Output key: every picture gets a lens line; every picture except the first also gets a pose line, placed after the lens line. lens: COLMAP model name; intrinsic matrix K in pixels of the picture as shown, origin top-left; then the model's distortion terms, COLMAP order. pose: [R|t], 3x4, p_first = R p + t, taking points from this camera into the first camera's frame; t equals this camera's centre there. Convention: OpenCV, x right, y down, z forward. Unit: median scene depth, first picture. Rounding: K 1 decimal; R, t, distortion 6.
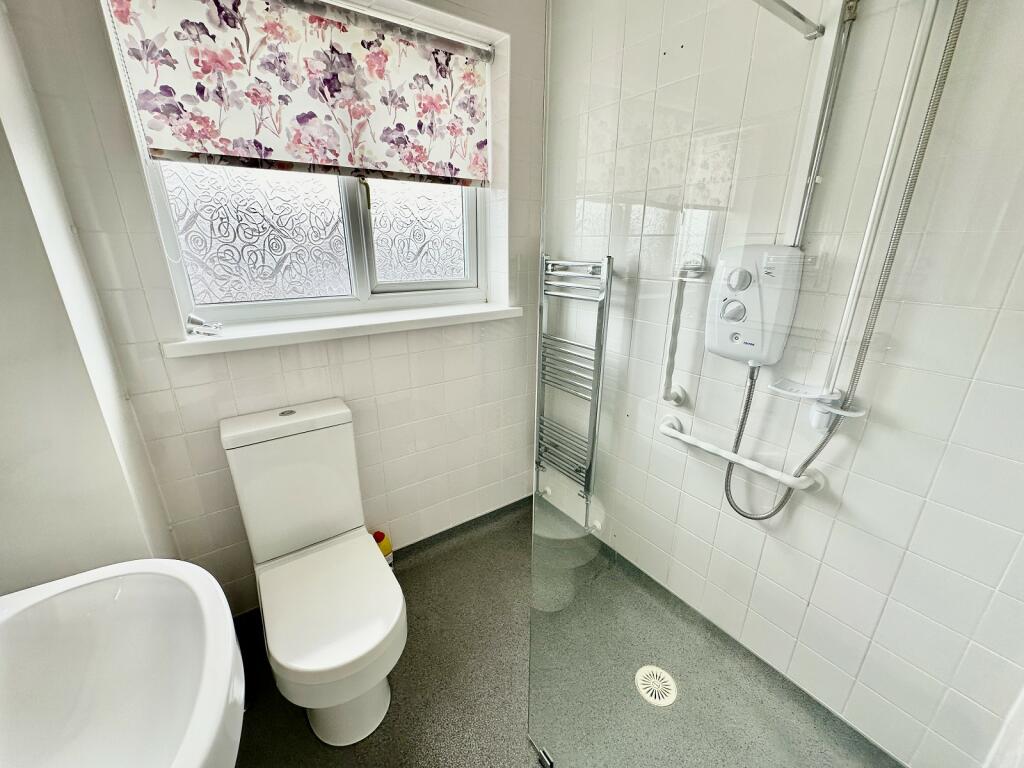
lens RADIAL K [[410.2, 0, 510.8], [0, 410.2, 385.1], [0, 0, 1]] dist [0.000370, -0.000584]
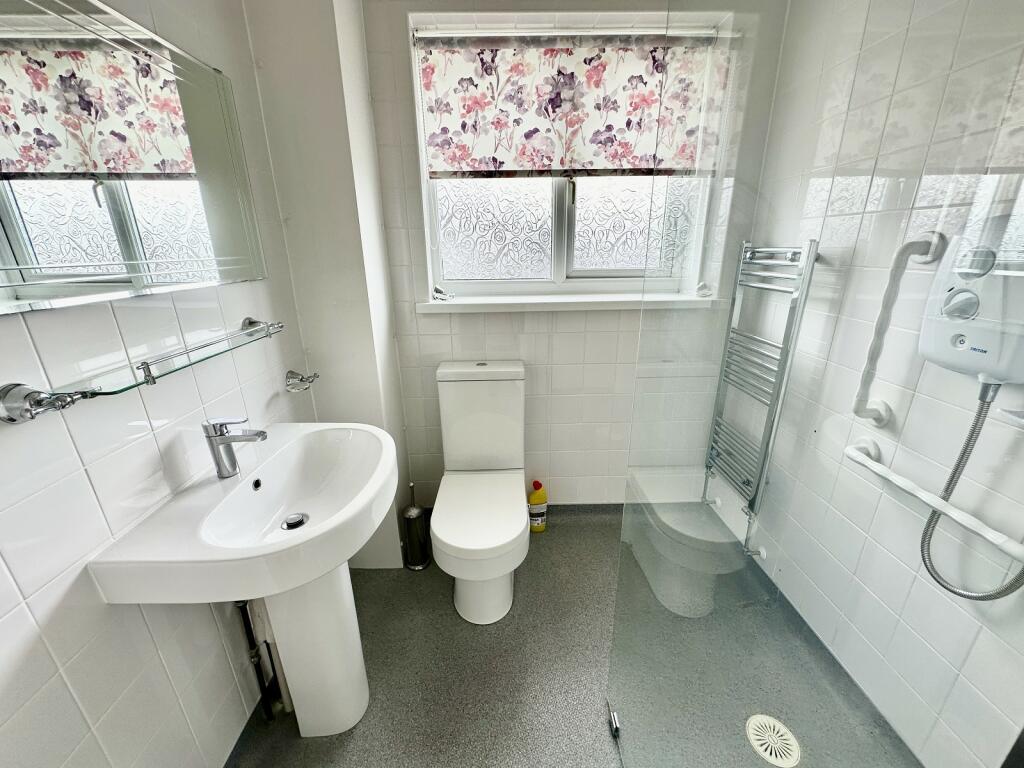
lens RADIAL K [[410.2, 0, 514.4], [0, 410.2, 387.7], [0, 0, 1]] dist [0.000370, -0.000584]
pose [[0.828537, 0.169190, -0.533761, 0.242732], [-0.168324, 0.984424, 0.050756, 0.055140], [0.534035, 0.047792, 0.844111, -0.046701]]
